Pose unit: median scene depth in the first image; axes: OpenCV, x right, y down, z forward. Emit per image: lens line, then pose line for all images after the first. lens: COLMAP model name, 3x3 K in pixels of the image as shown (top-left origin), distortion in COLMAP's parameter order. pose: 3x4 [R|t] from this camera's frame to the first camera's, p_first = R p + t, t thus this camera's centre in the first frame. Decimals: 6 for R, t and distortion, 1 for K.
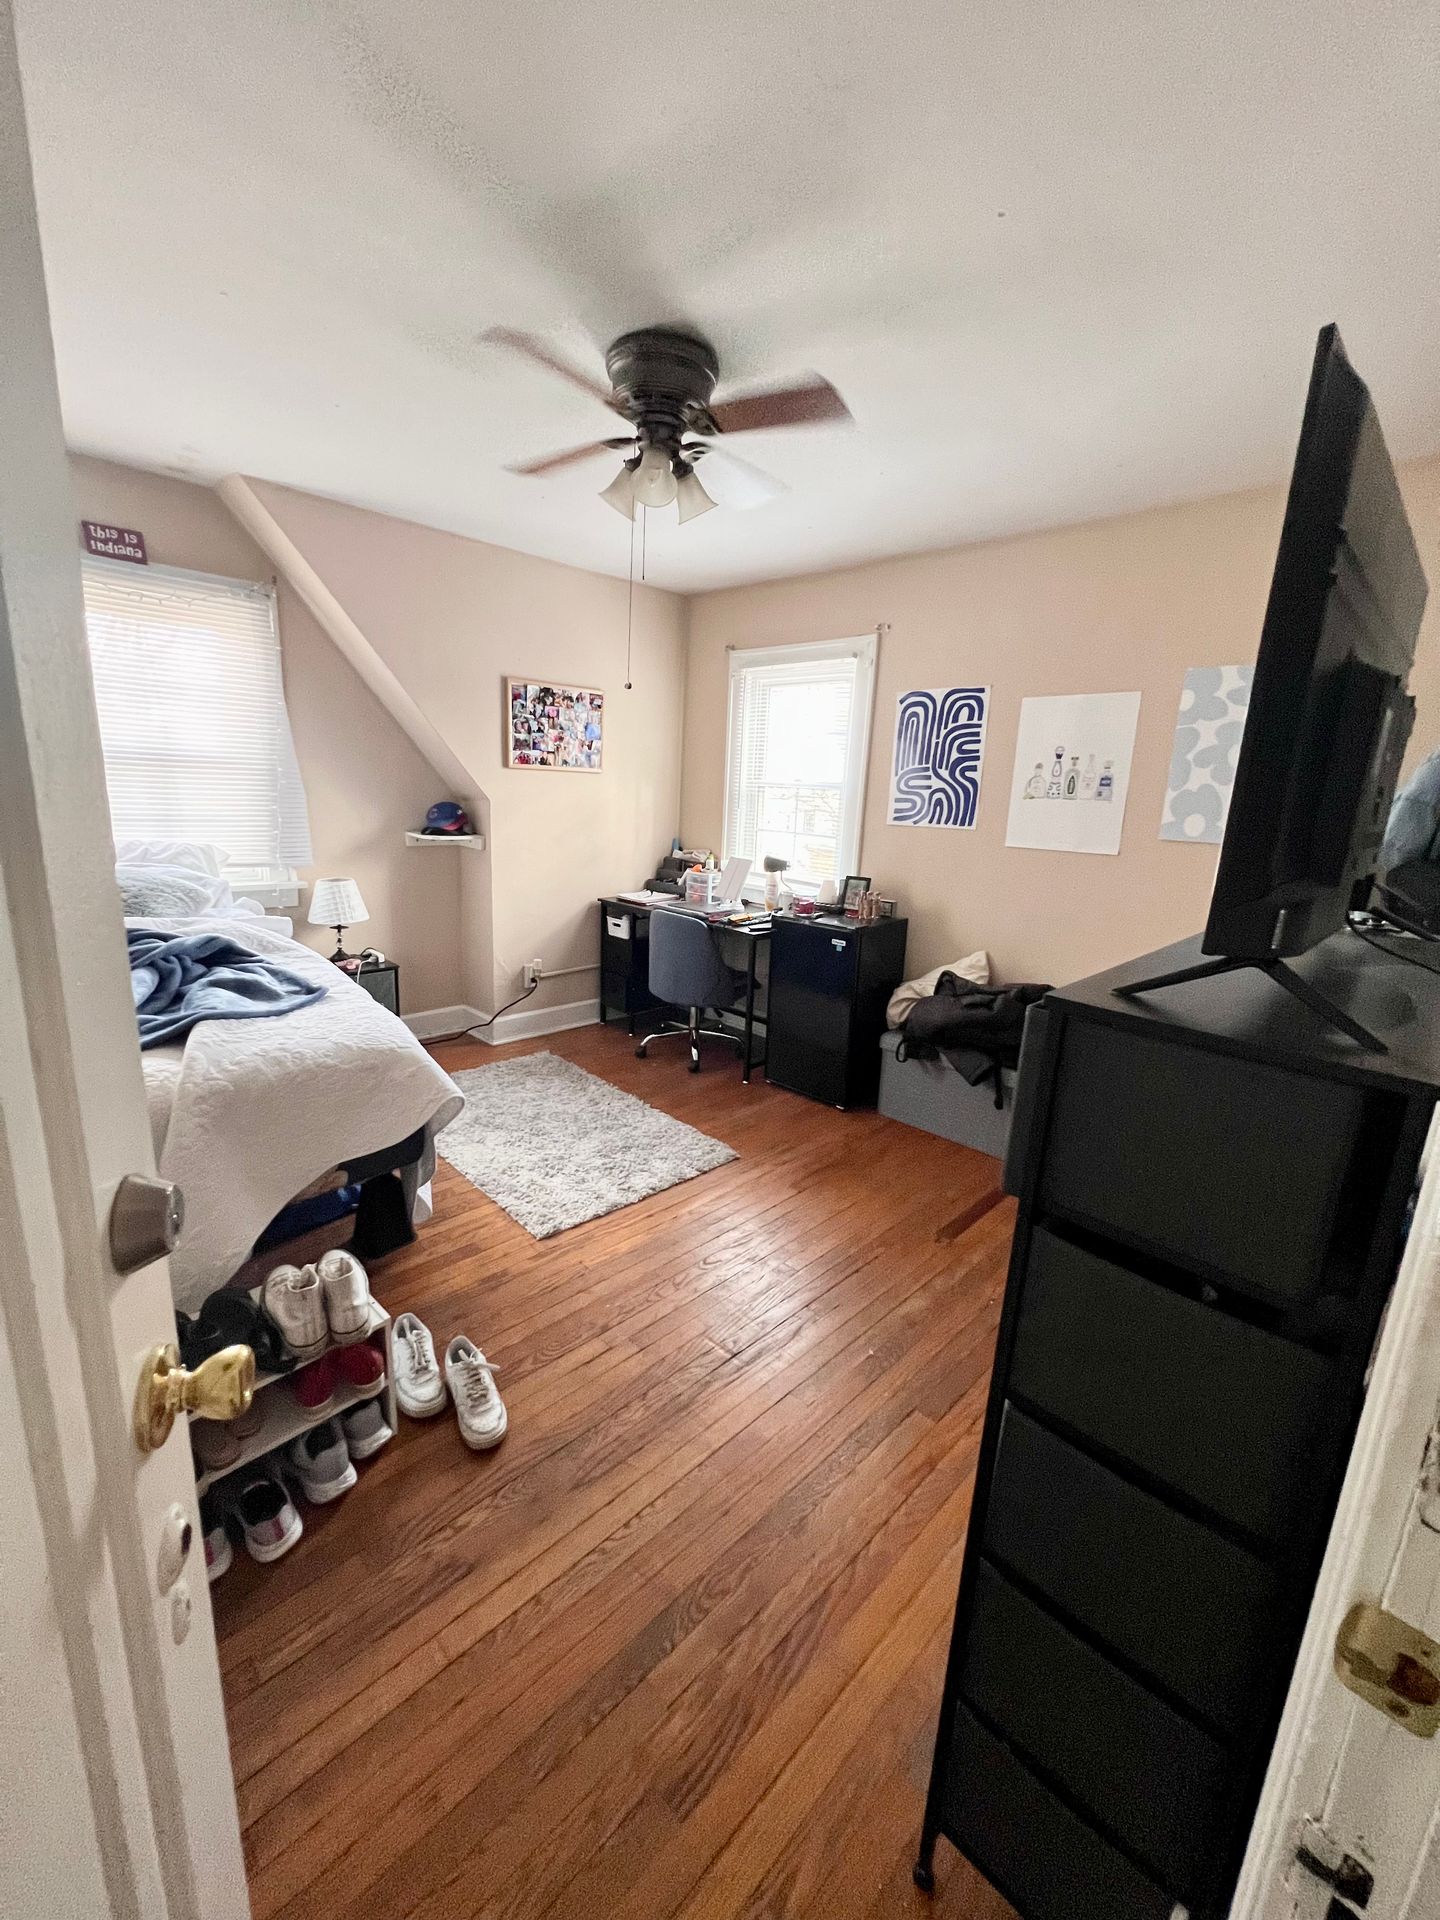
lens RADIAL K [[775.8, 0, 723.8], [0, 775.8, 955.0], [0, 0, 1]] dist [-0.002598, 0.000944]
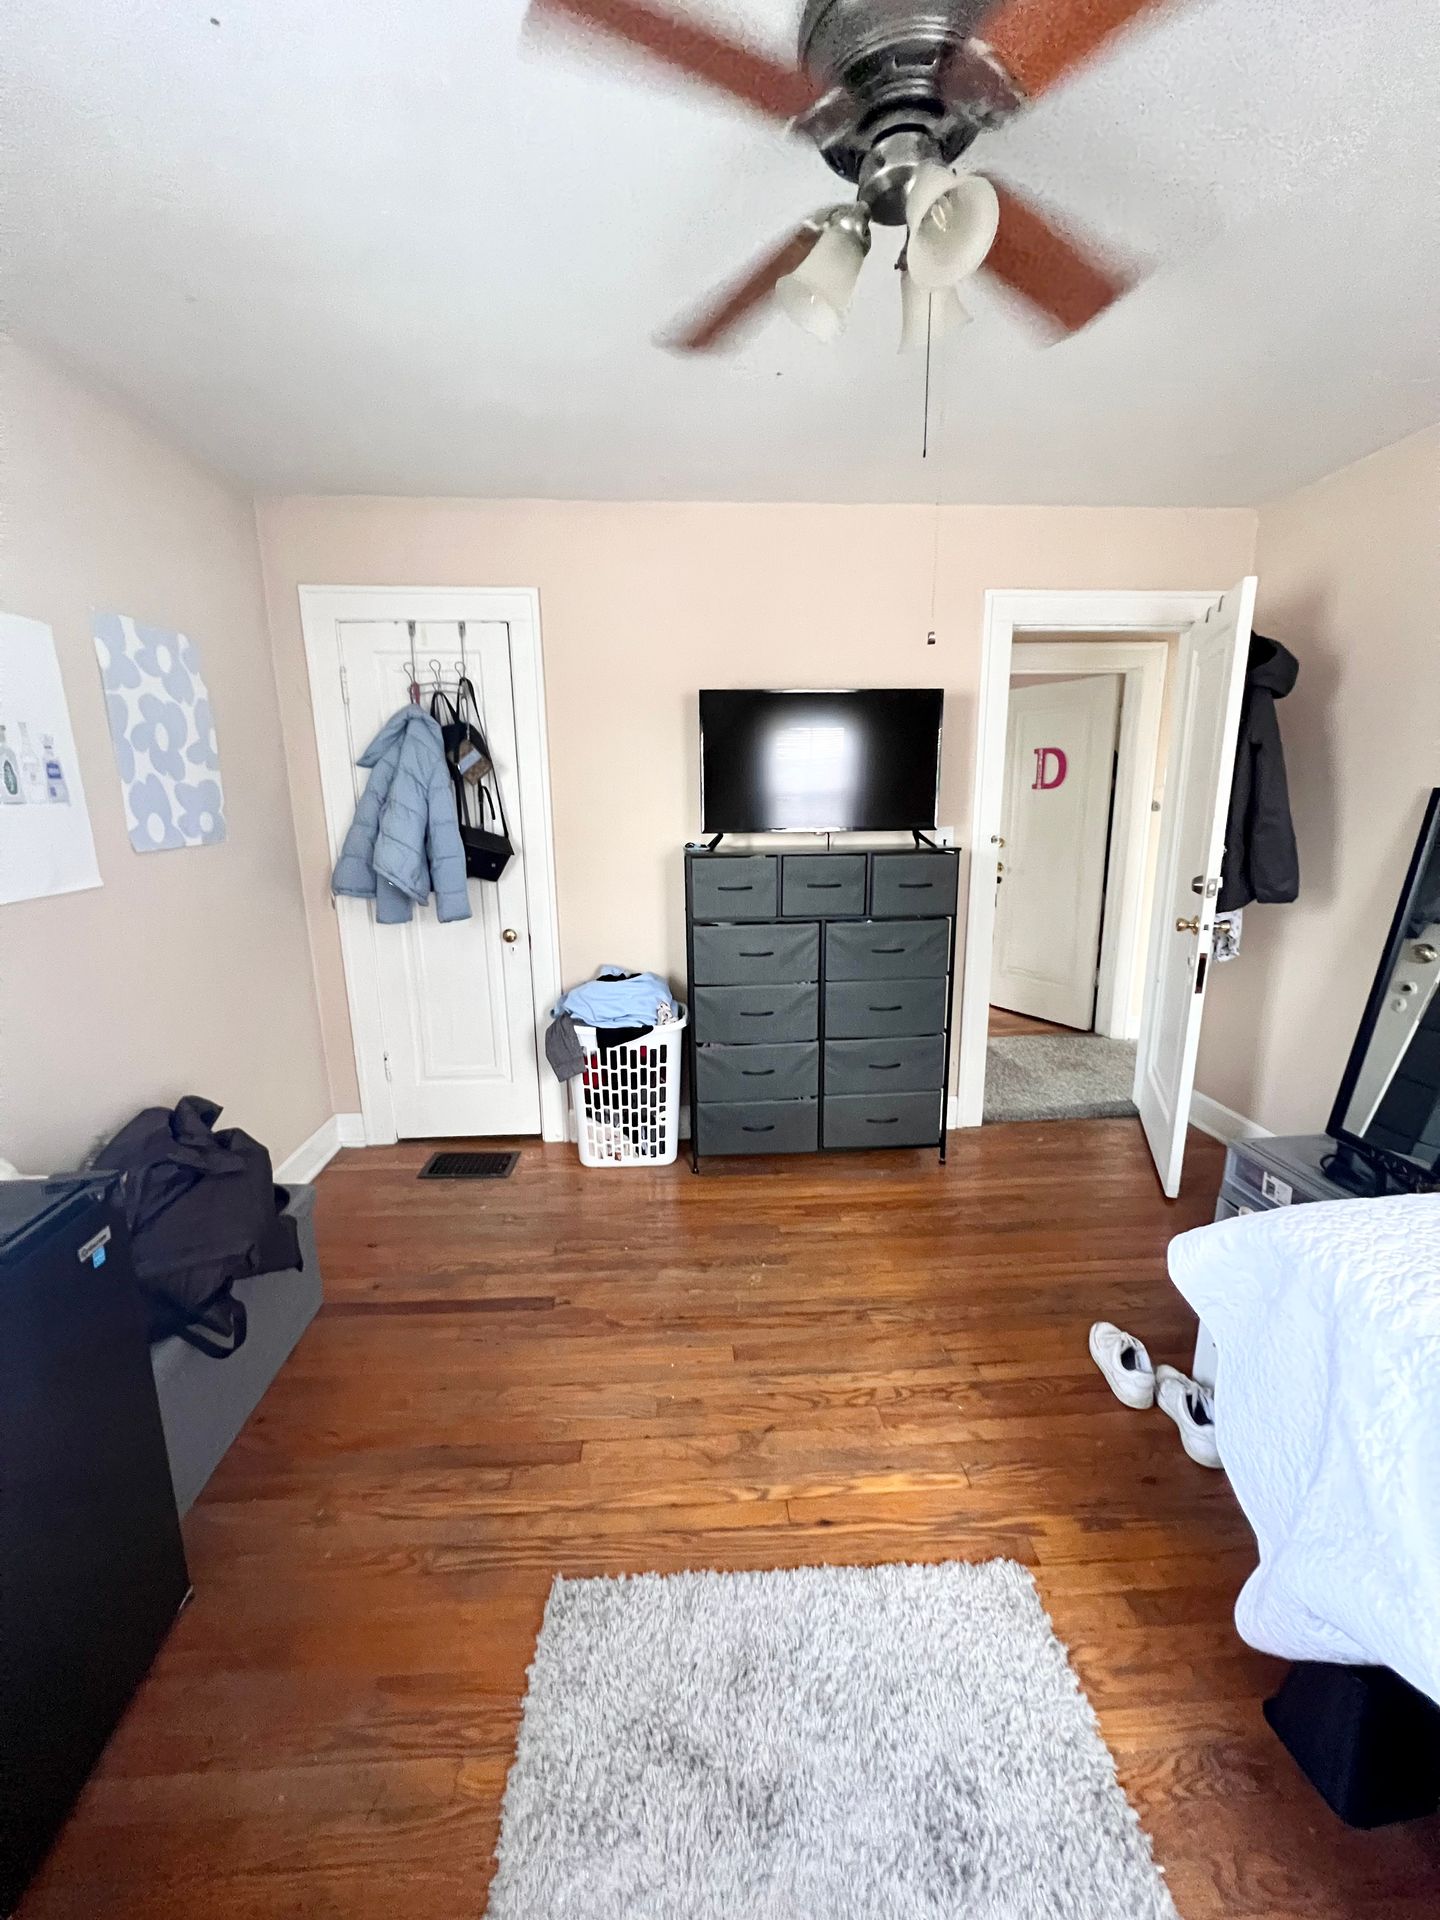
lens RADIAL K [[775.8, 0, 718.2], [0, 775.8, 966.4], [0, 0, 1]] dist [-0.002598, 0.000944]
pose [[-0.753625, -0.179109, 0.632431, -0.291700], [0.117839, 0.909755, 0.398069, -0.265879], [-0.646655, 0.374520, -0.664509, 1.130433]]
